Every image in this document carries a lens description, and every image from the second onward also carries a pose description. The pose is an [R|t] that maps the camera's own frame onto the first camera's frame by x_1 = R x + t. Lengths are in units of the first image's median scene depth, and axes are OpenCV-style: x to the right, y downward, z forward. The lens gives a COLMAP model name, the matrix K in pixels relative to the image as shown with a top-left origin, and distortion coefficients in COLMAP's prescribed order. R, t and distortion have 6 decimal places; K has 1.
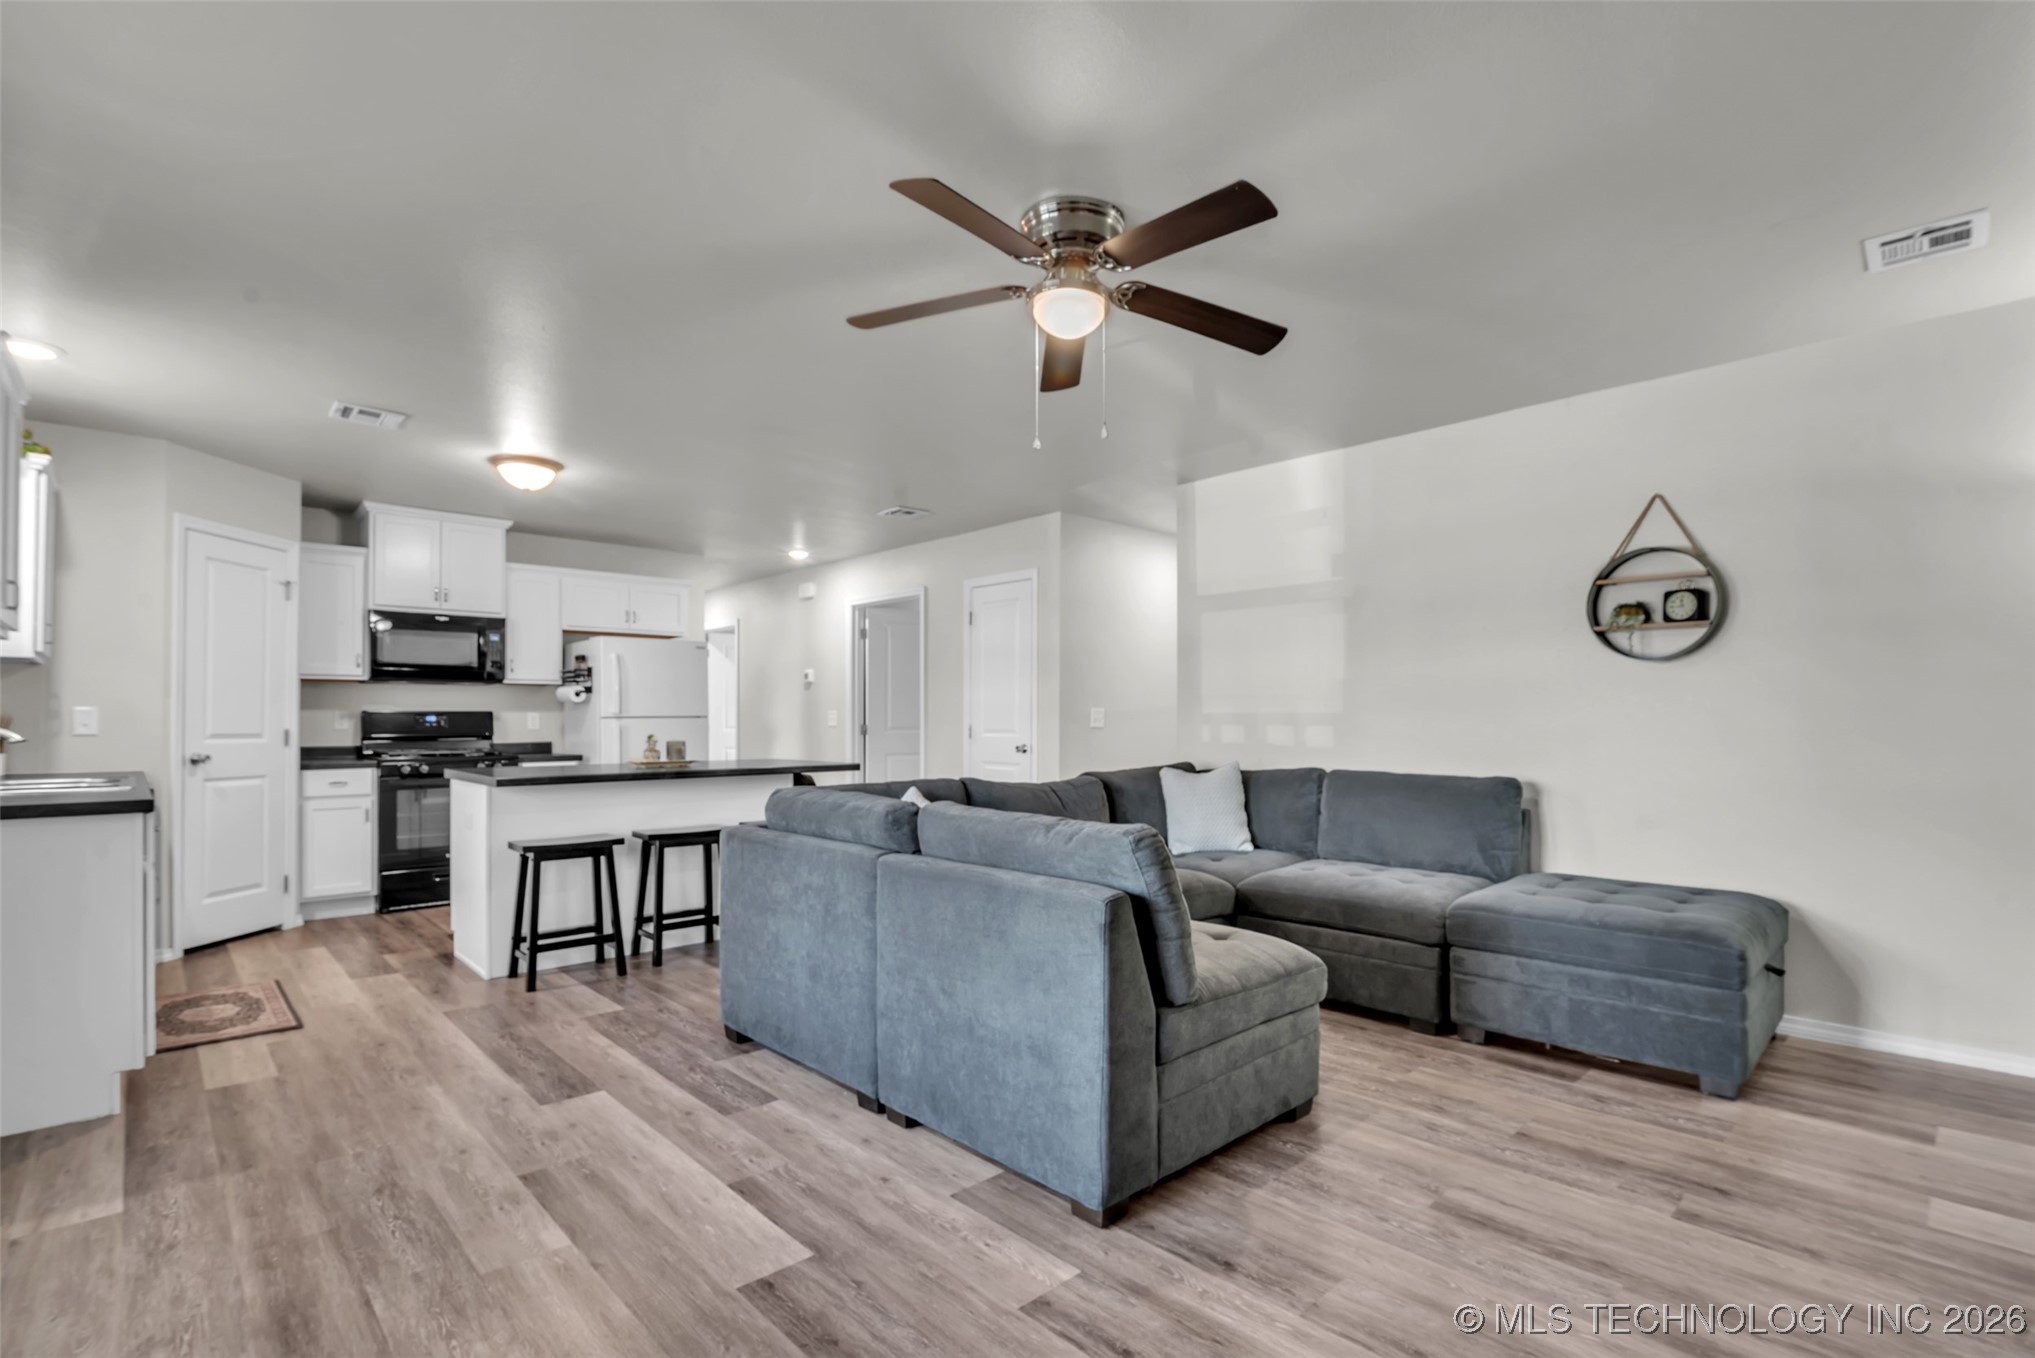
lens RADIAL K [[951.4, 0, 992.9], [0, 951.4, 719.7], [0, 0, 1]] dist [-0.017496, 0.001056]
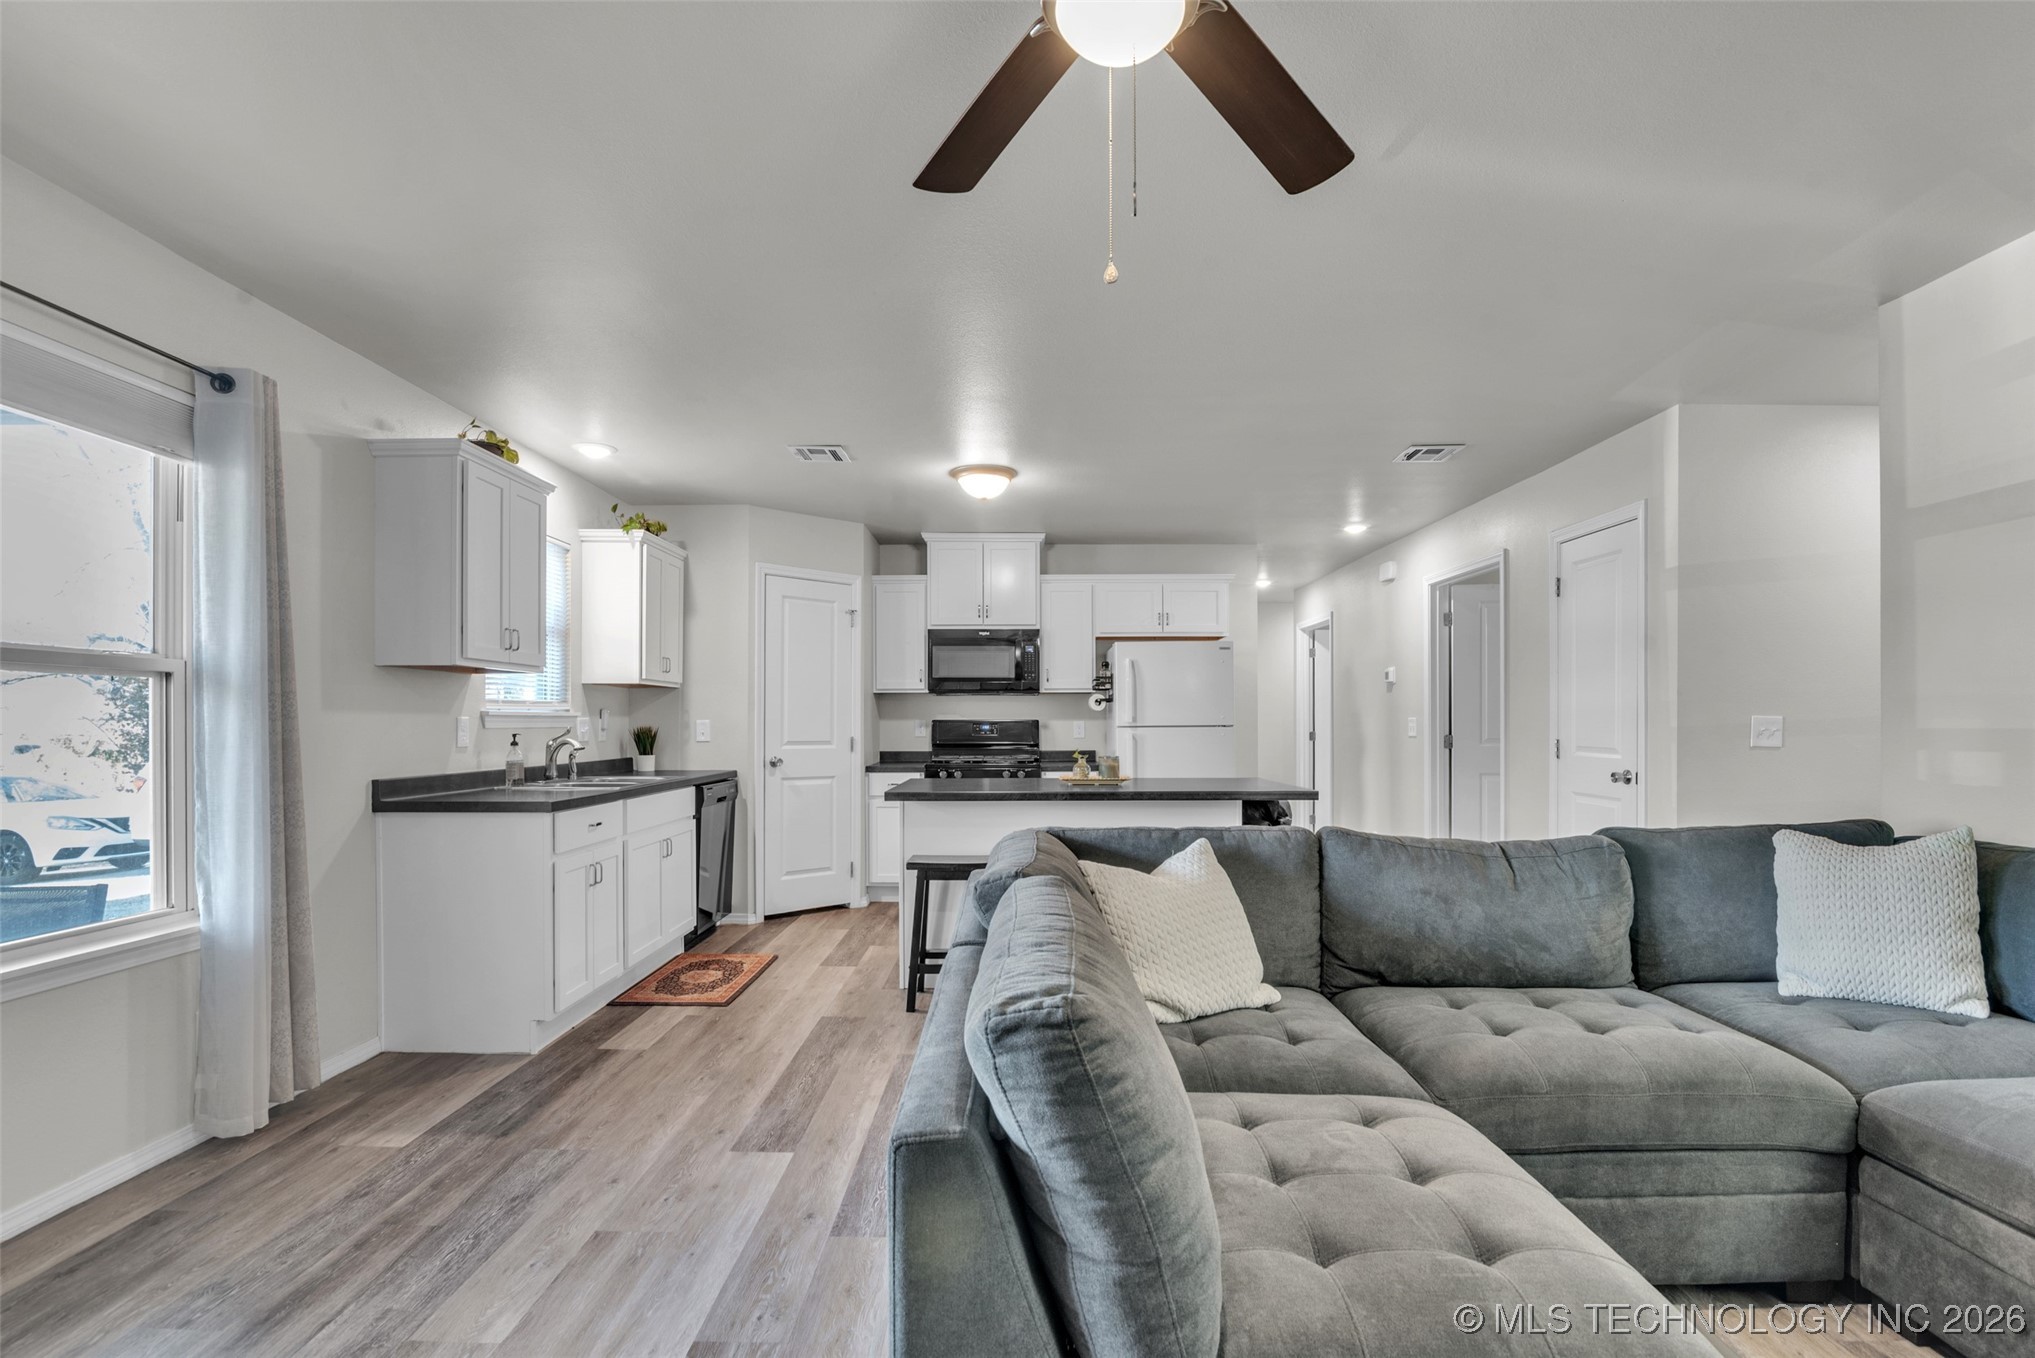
lens RADIAL K [[951.4, 0, 1006.8], [0, 951.4, 728.1], [0, 0, 1]] dist [-0.017496, 0.001056]
pose [[0.731723, 0.005126, -0.681583, 0.189463], [0.000471, 0.999968, 0.008025, -0.010198], [0.681602, -0.006193, 0.731697, 0.261222]]
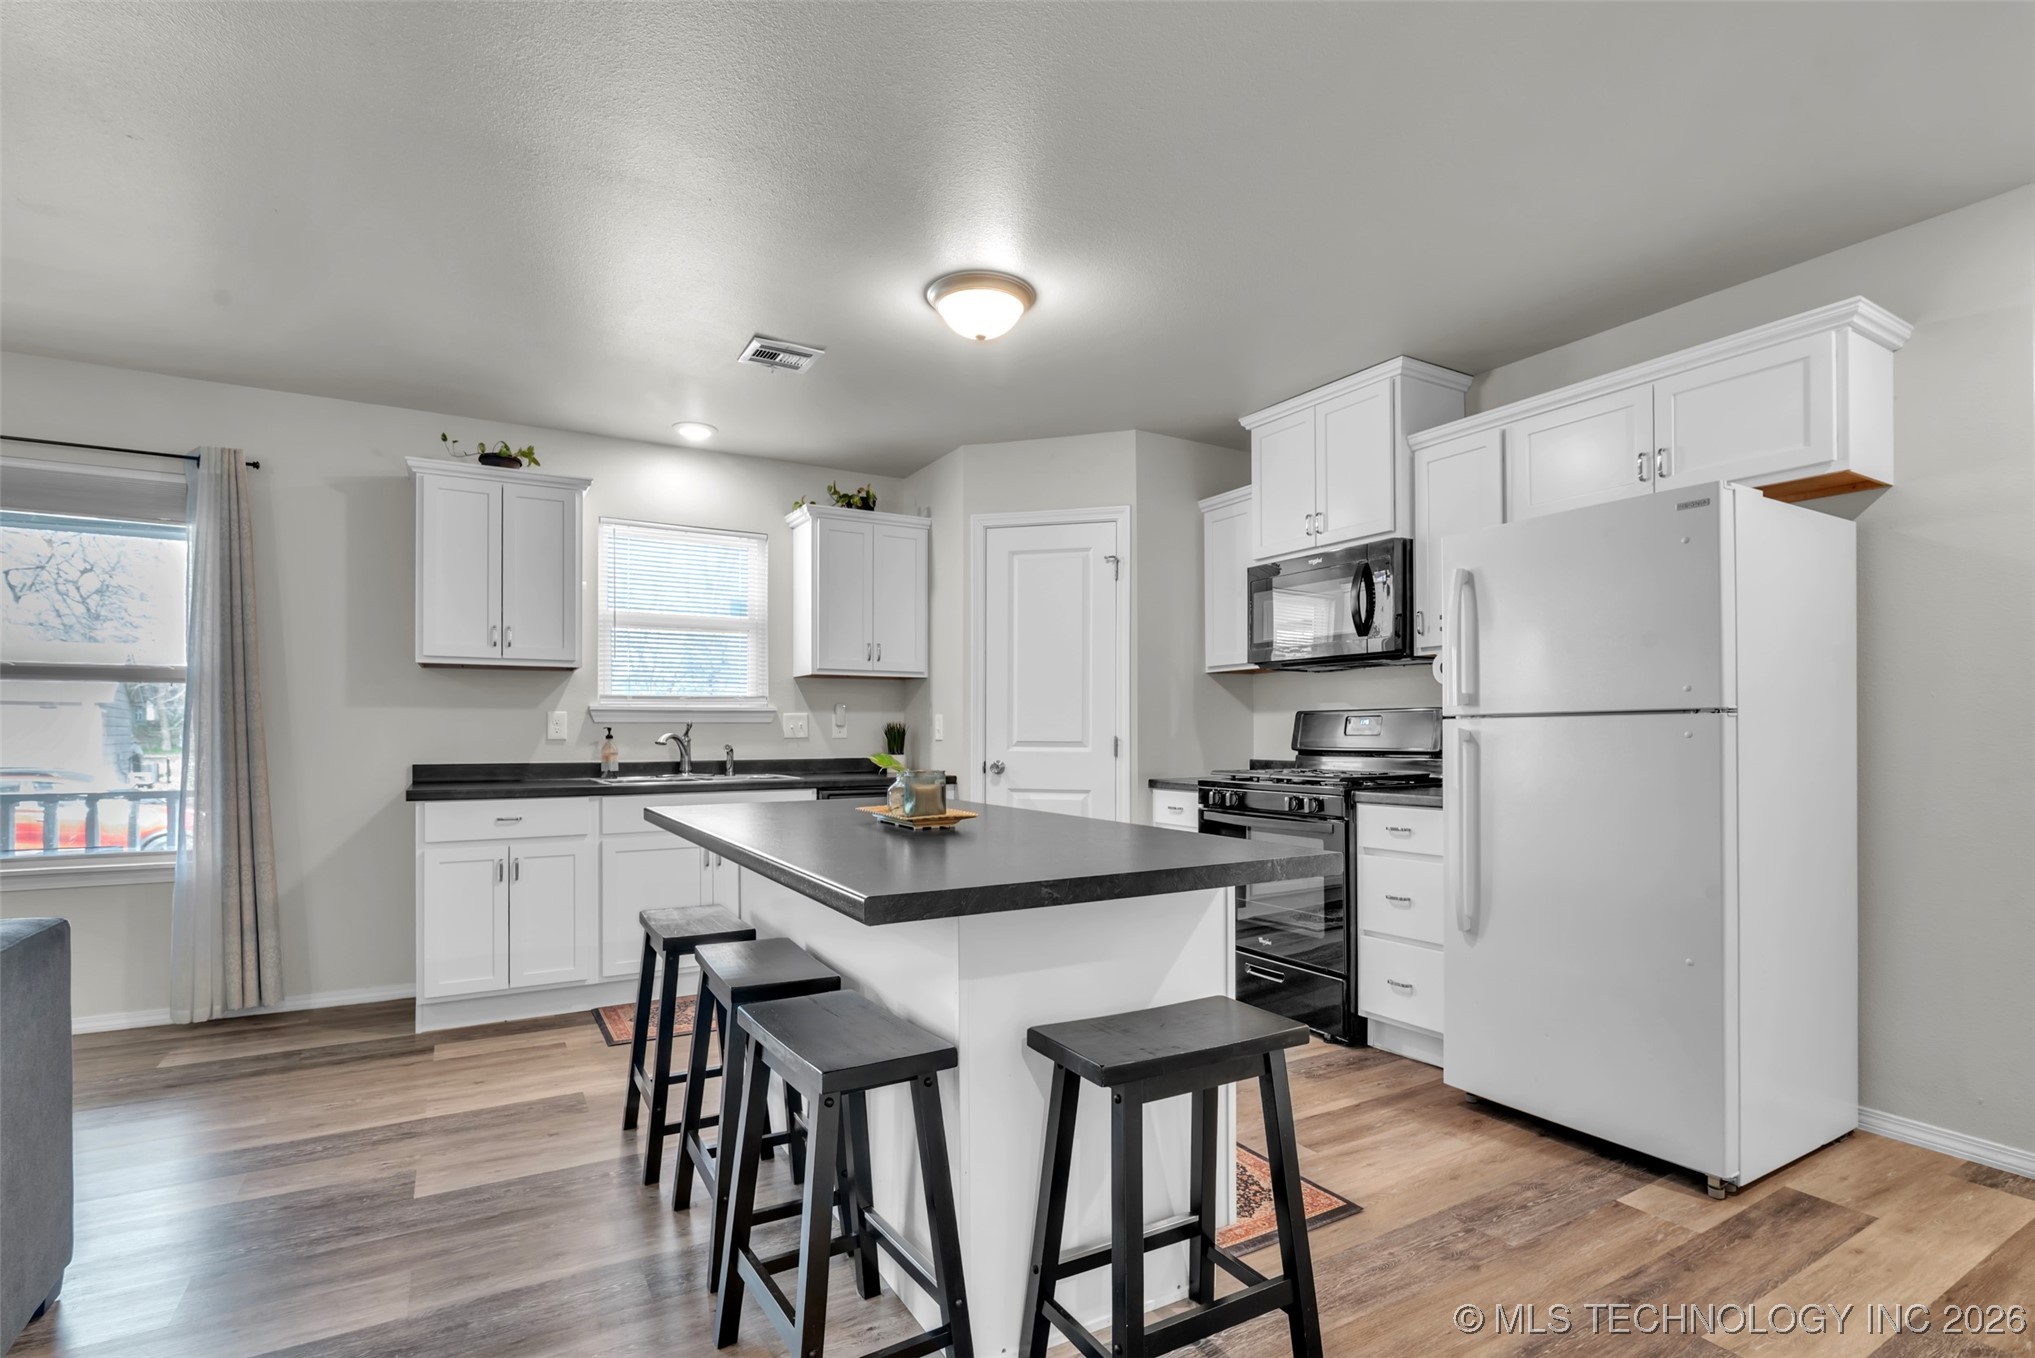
lens RADIAL K [[951.4, 0, 991.7], [0, 951.4, 743.8], [0, 0, 1]] dist [-0.017496, 0.001056]
pose [[-0.201471, 0.009920, -0.979444, 0.086962], [0.004941, 0.999946, 0.009111, 0.008375], [0.979482, -0.003004, -0.201509, 1.033403]]
